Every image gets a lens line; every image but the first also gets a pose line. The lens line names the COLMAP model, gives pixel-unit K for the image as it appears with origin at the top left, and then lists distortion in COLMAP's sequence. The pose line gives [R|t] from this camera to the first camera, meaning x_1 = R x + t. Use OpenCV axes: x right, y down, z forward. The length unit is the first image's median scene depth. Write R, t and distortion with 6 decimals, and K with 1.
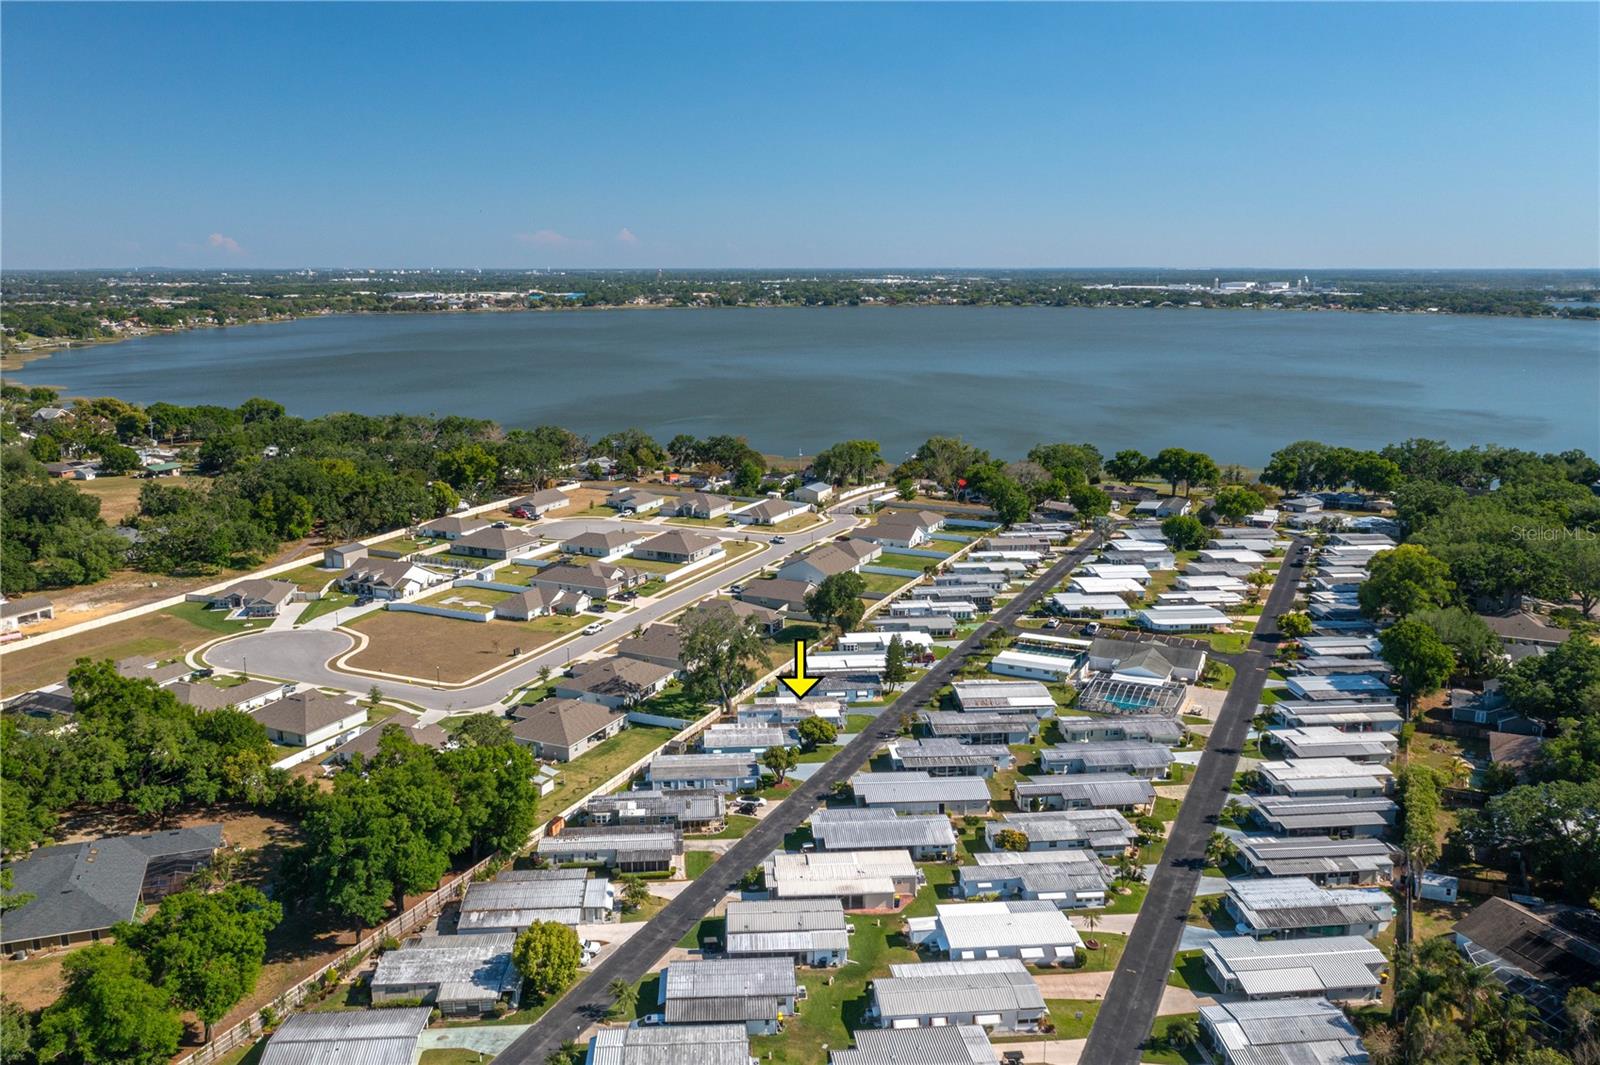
lens RADIAL K [[1248.0, 0, 800.0], [0, 1248.0, 532.5], [0, 0, 1]] dist [-0.010384, -0.005765]
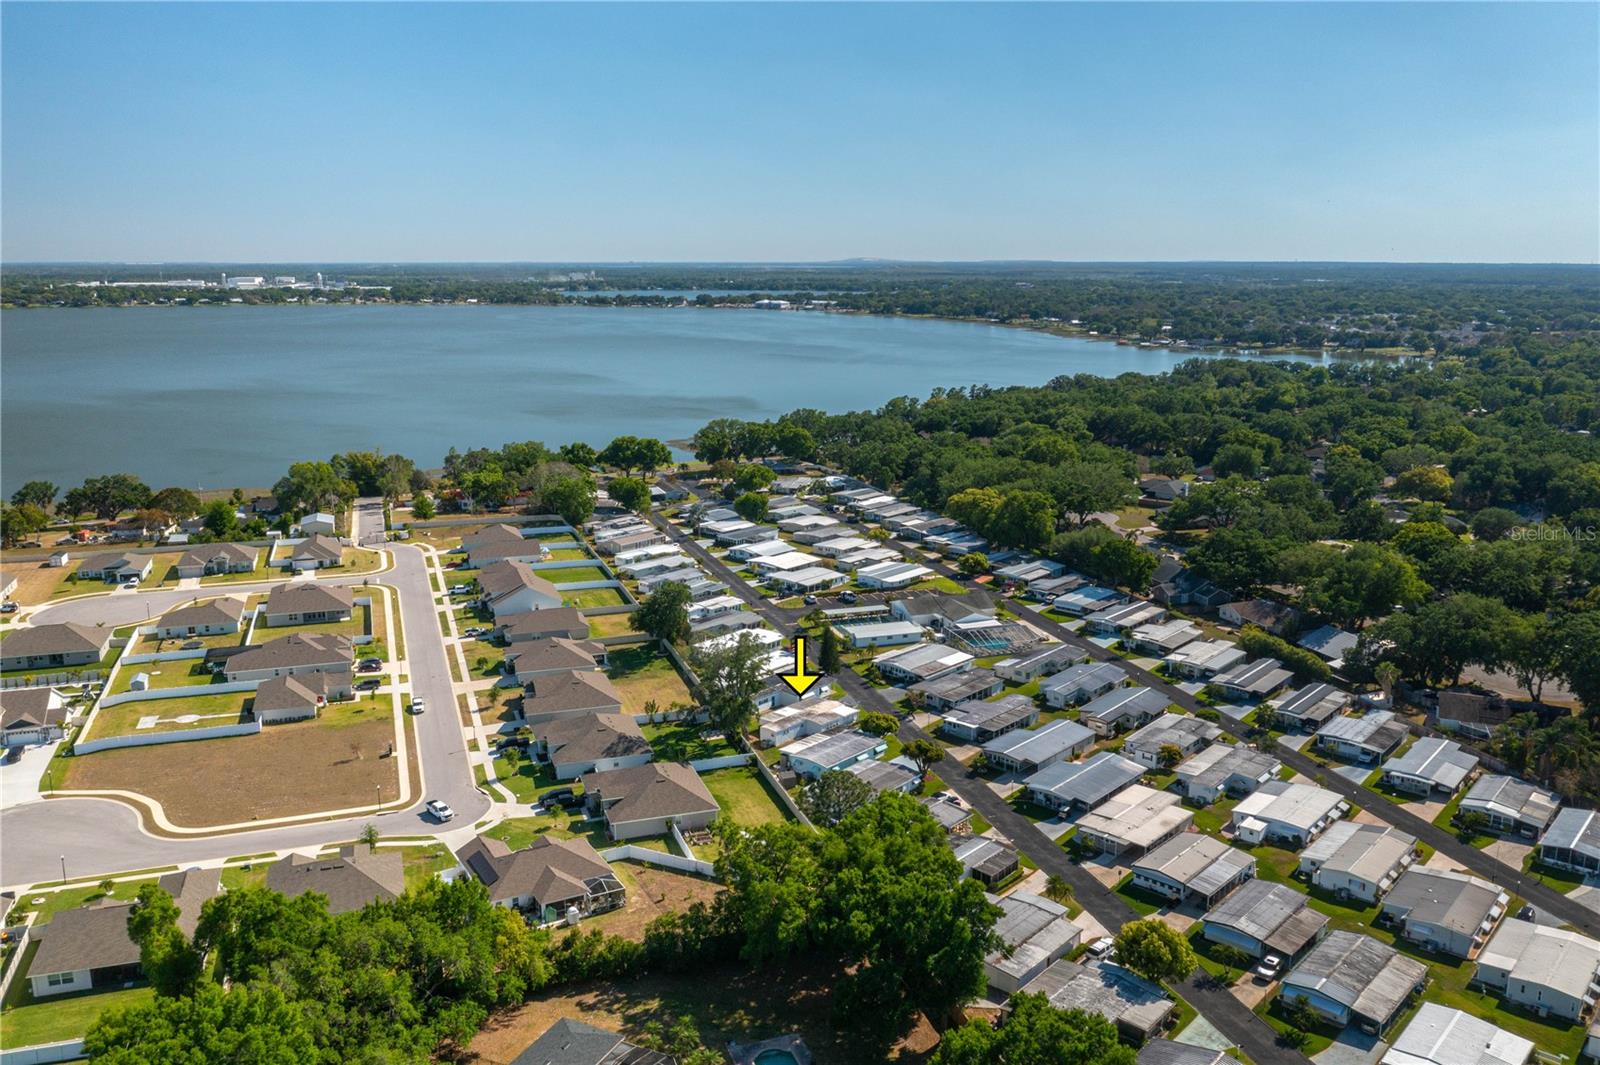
lens RADIAL K [[1265.9, 0, 780.4], [0, 1265.9, 567.0], [0, 0, 1]] dist [-0.010229, -0.002799]
pose [[0.726203, -0.160258, 0.668541, -0.541613], [0.141840, 0.986455, 0.082392, -0.047814], [-0.672690, 0.034993, 0.739097, 0.226160]]
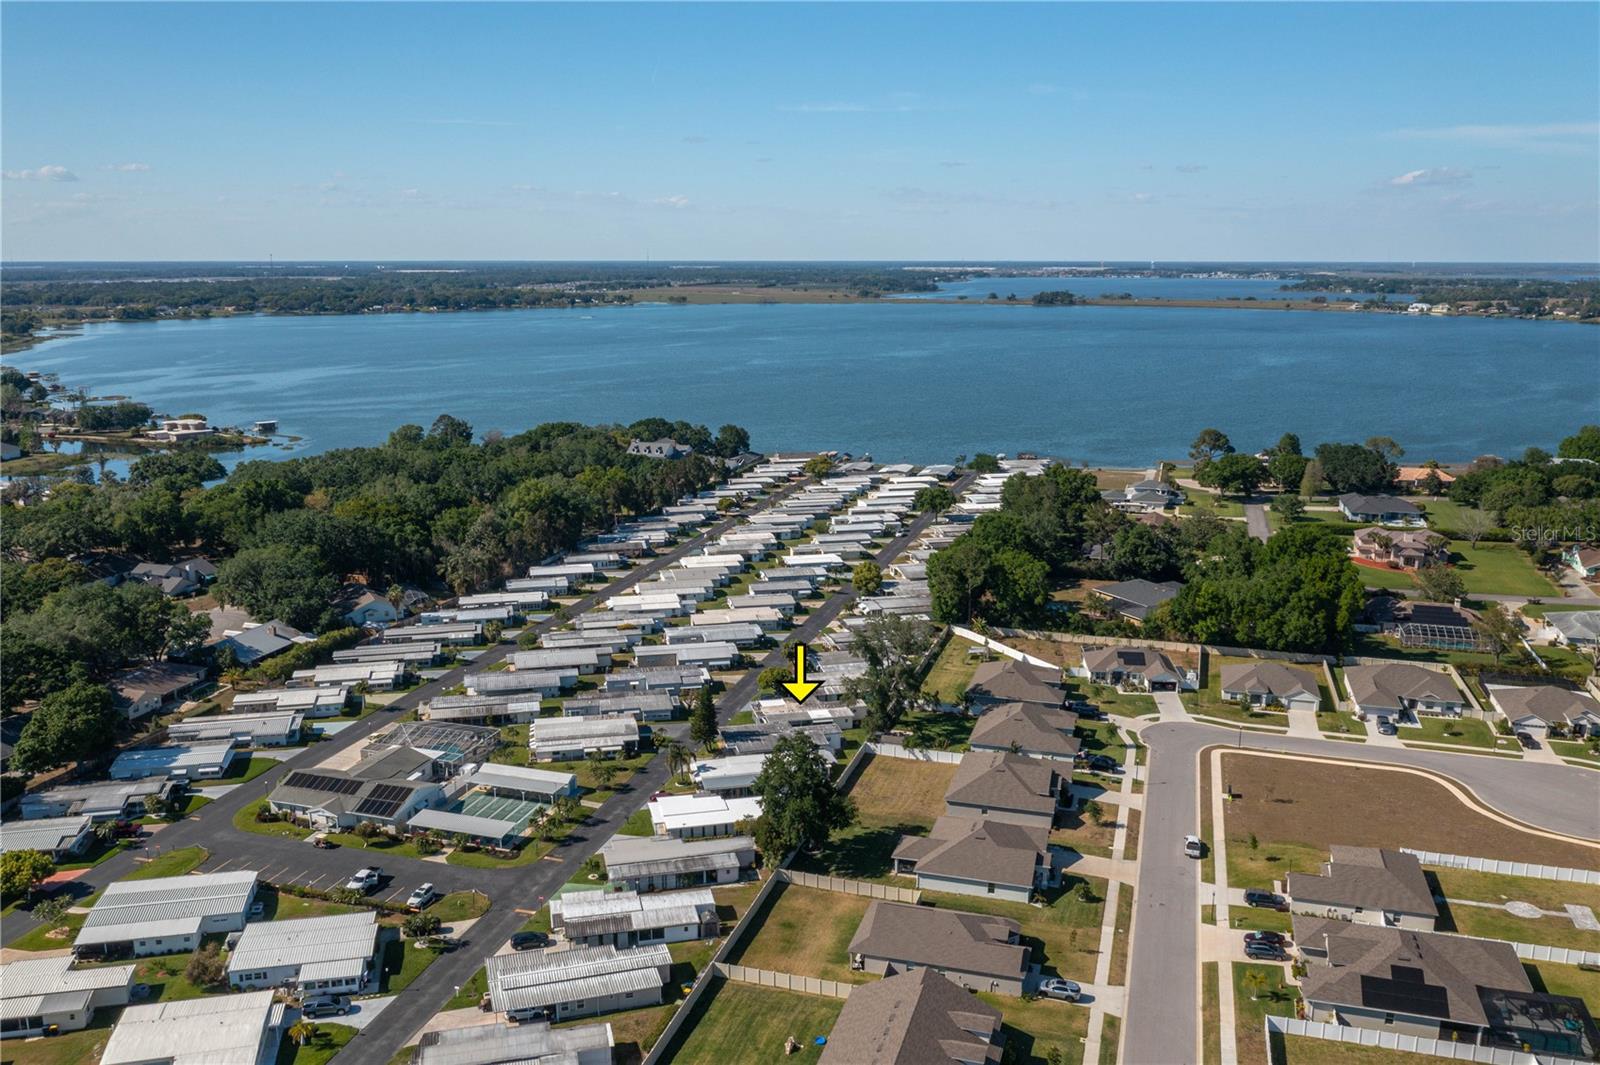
lens RADIAL K [[1277.8, 0, 790.0], [0, 1277.8, 530.3], [0, 0, 1]] dist [-0.008951, -0.001763]
pose [[-0.989810, 0.032252, -0.138691, 0.115454], [-0.027447, 0.912529, 0.408089, -0.320710], [0.139722, 0.407738, -0.902346, 1.500106]]
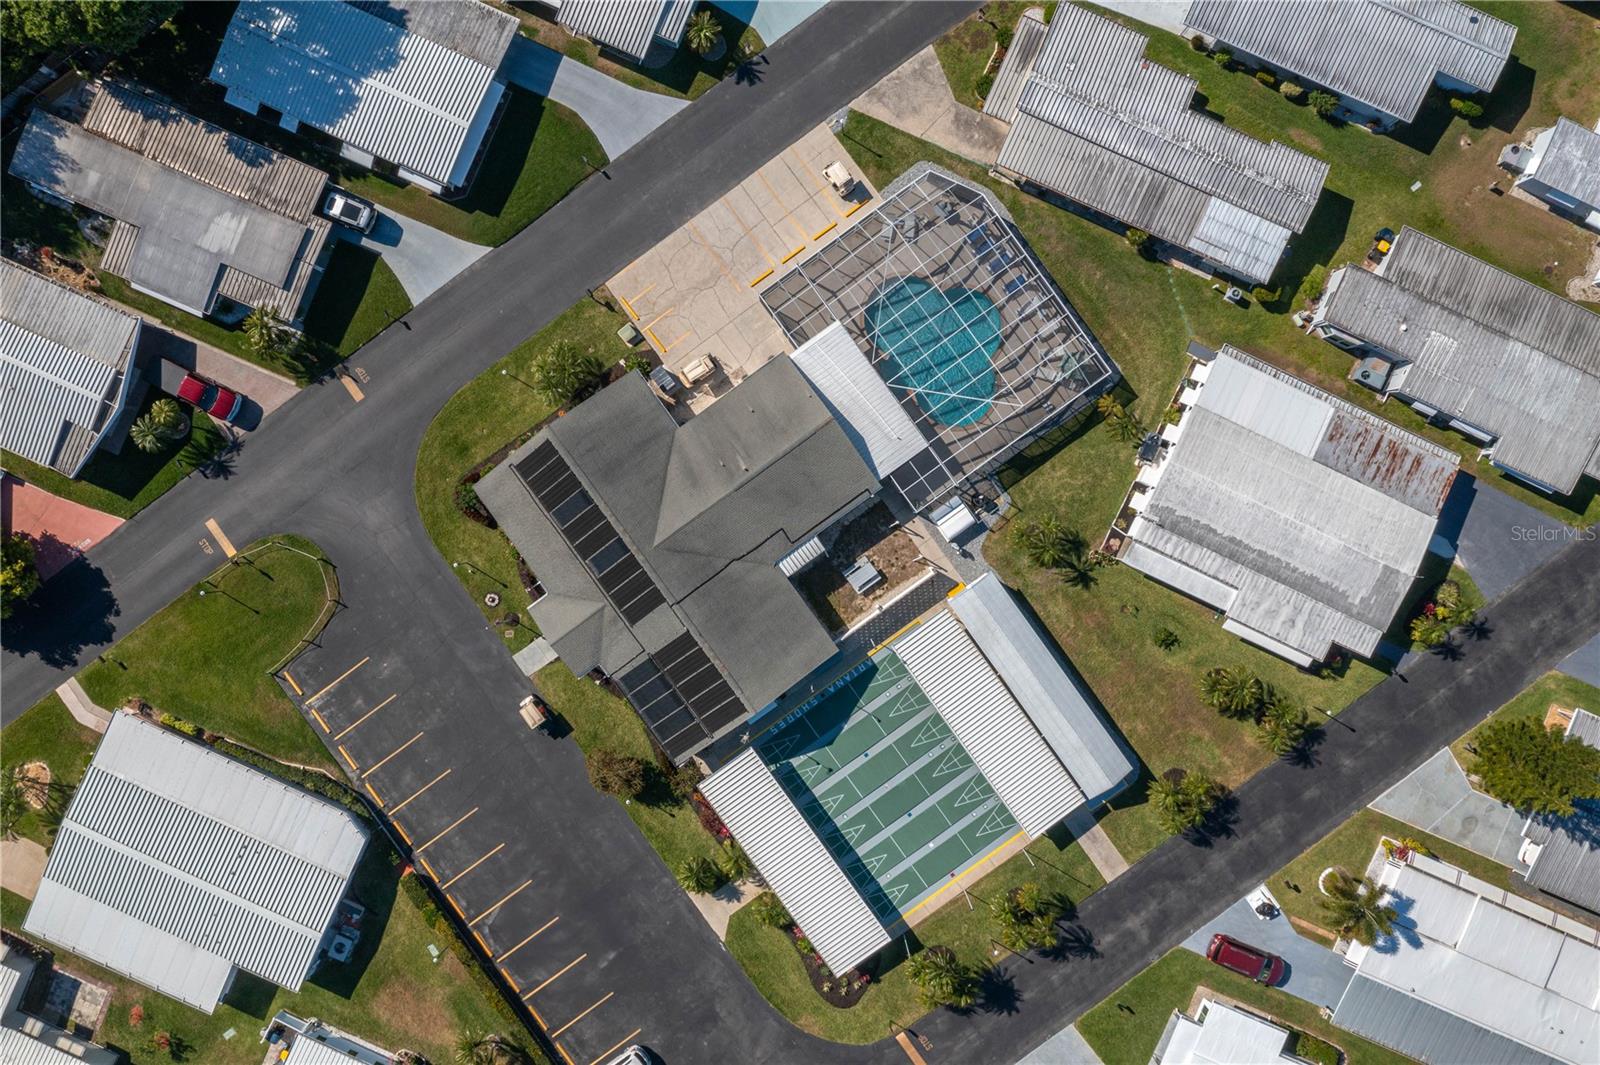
lens RADIAL K [[1311.0, 0, 791.5], [0, 1311.0, 494.9], [0, 0, 1]] dist [-0.009434, -0.003173]
pose [[-0.880642, -0.473758, -0.004758, 0.236375], [0.100088, -0.195846, 0.975514, -0.193691], [-0.463089, 0.858602, 0.219888, 0.818706]]
